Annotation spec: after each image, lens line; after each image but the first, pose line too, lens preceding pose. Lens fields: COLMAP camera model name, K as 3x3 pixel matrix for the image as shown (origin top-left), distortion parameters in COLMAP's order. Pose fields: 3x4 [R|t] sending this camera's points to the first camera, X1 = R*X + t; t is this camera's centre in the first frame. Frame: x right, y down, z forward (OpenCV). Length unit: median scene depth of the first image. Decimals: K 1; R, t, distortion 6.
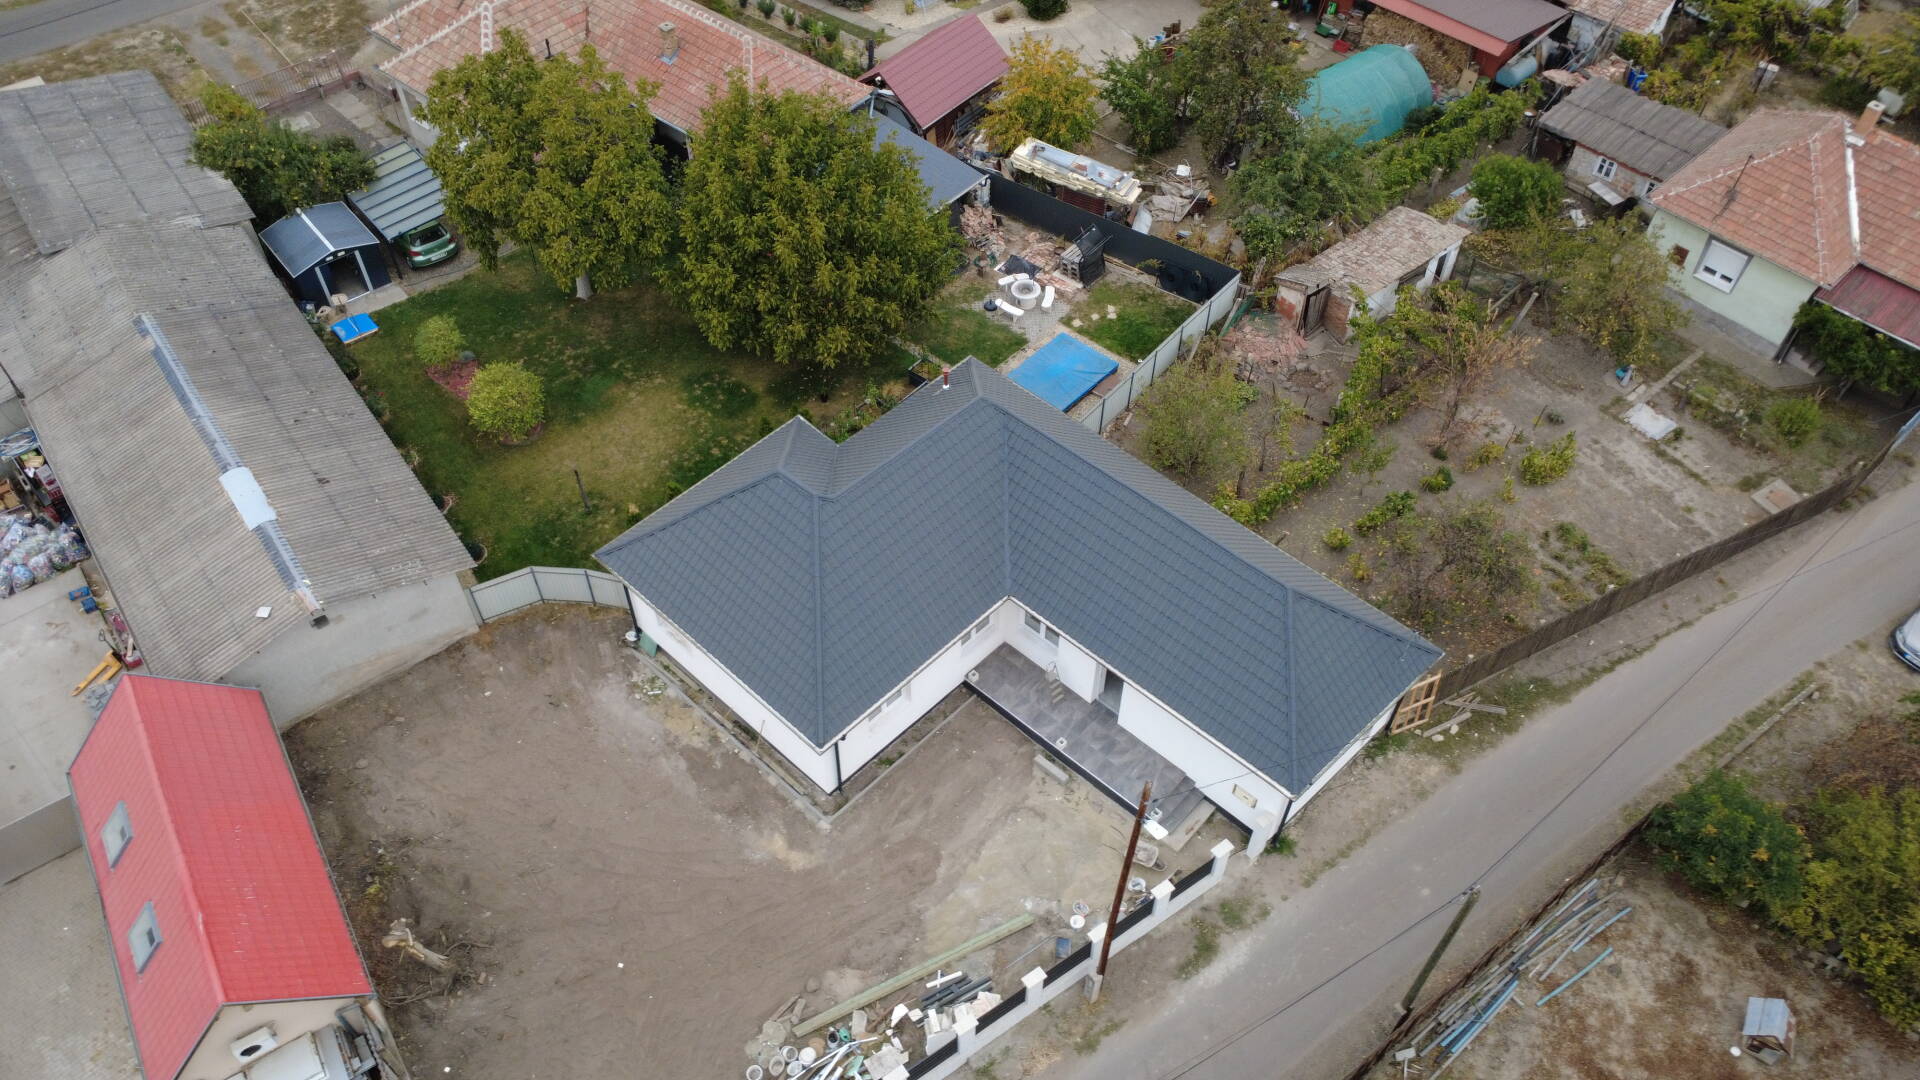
lens RADIAL K [[1368.9, 0, 960.0], [0, 1368.9, 540.0], [0, 0, 1]] dist [0.002987, -0.001122]
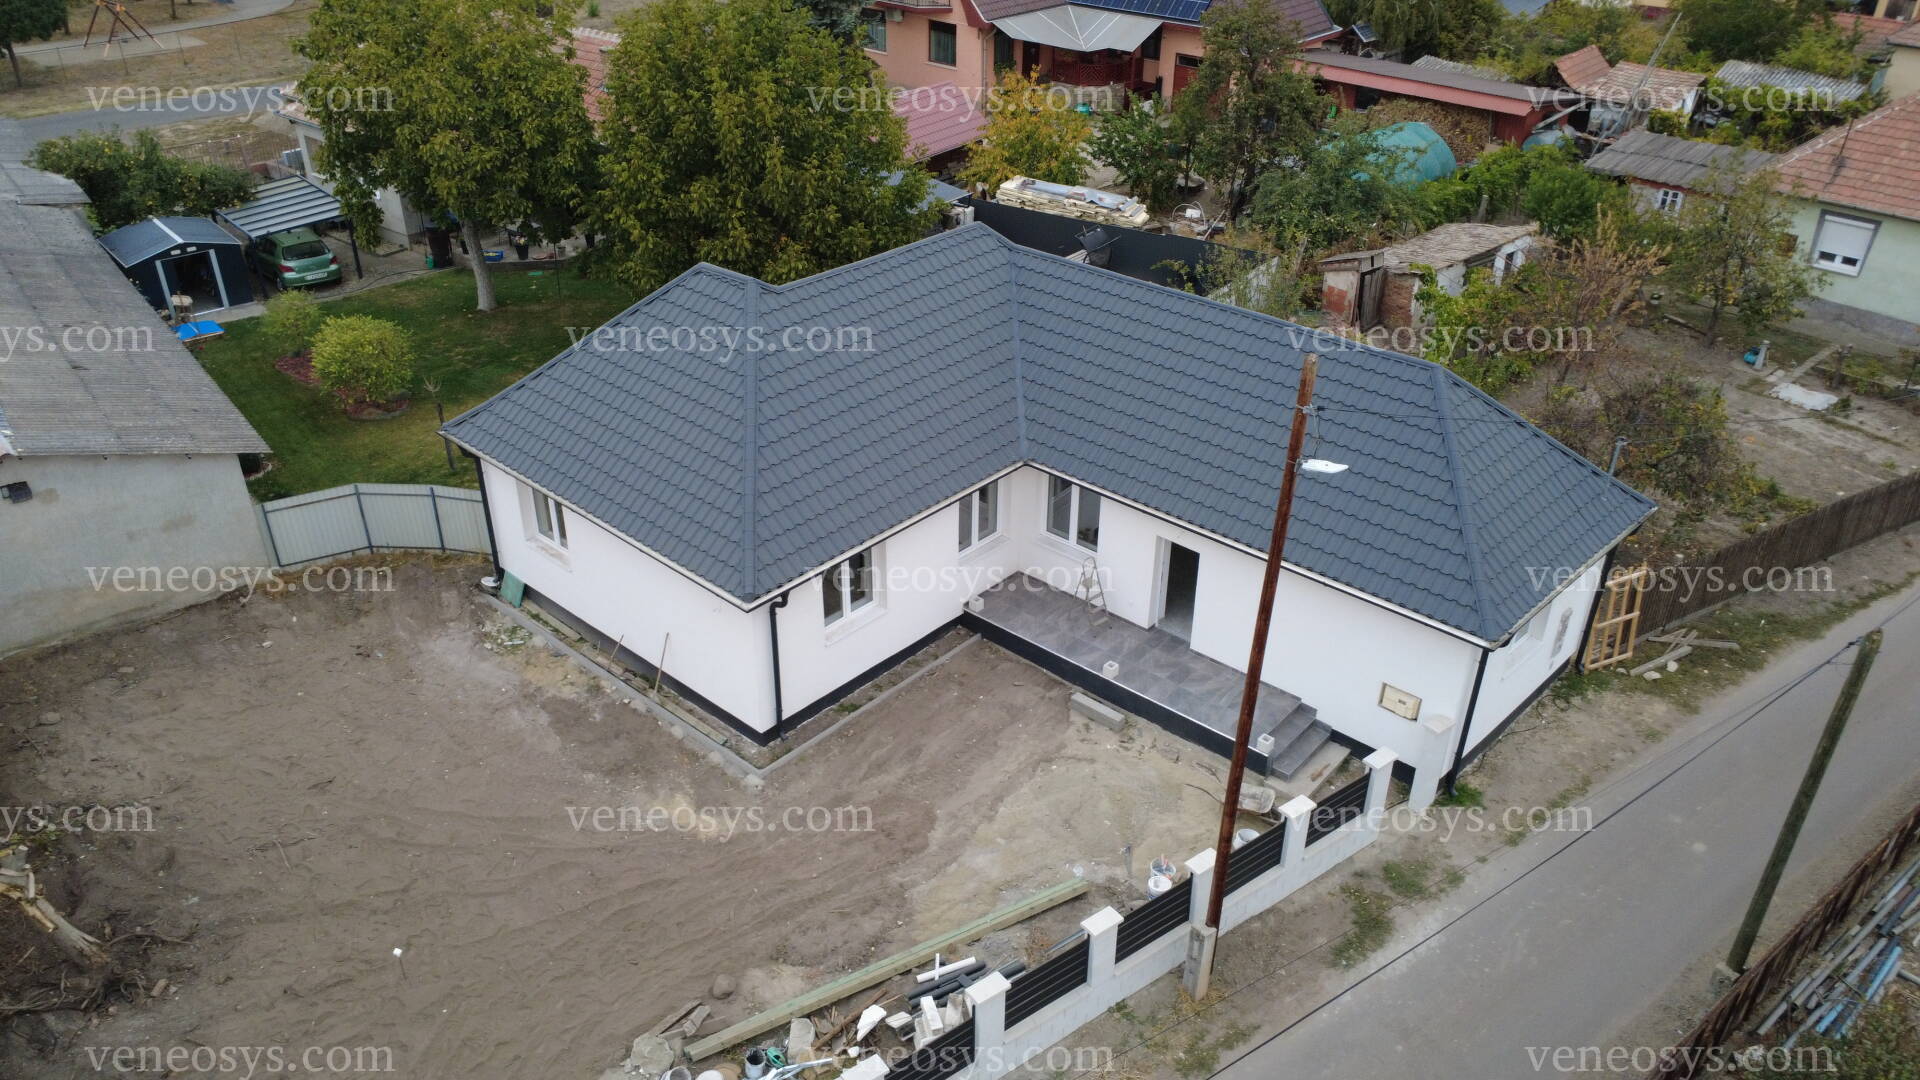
lens RADIAL K [[1378.3, 0, 961.6], [0, 1378.3, 543.9], [0, 0, 1]] dist [0.000002, 0.005242]
pose [[0.999573, -0.012920, 0.026216, -0.016313], [0.020278, 0.952545, -0.303723, 0.294262], [-0.021048, 0.304125, 0.952400, 0.336812]]
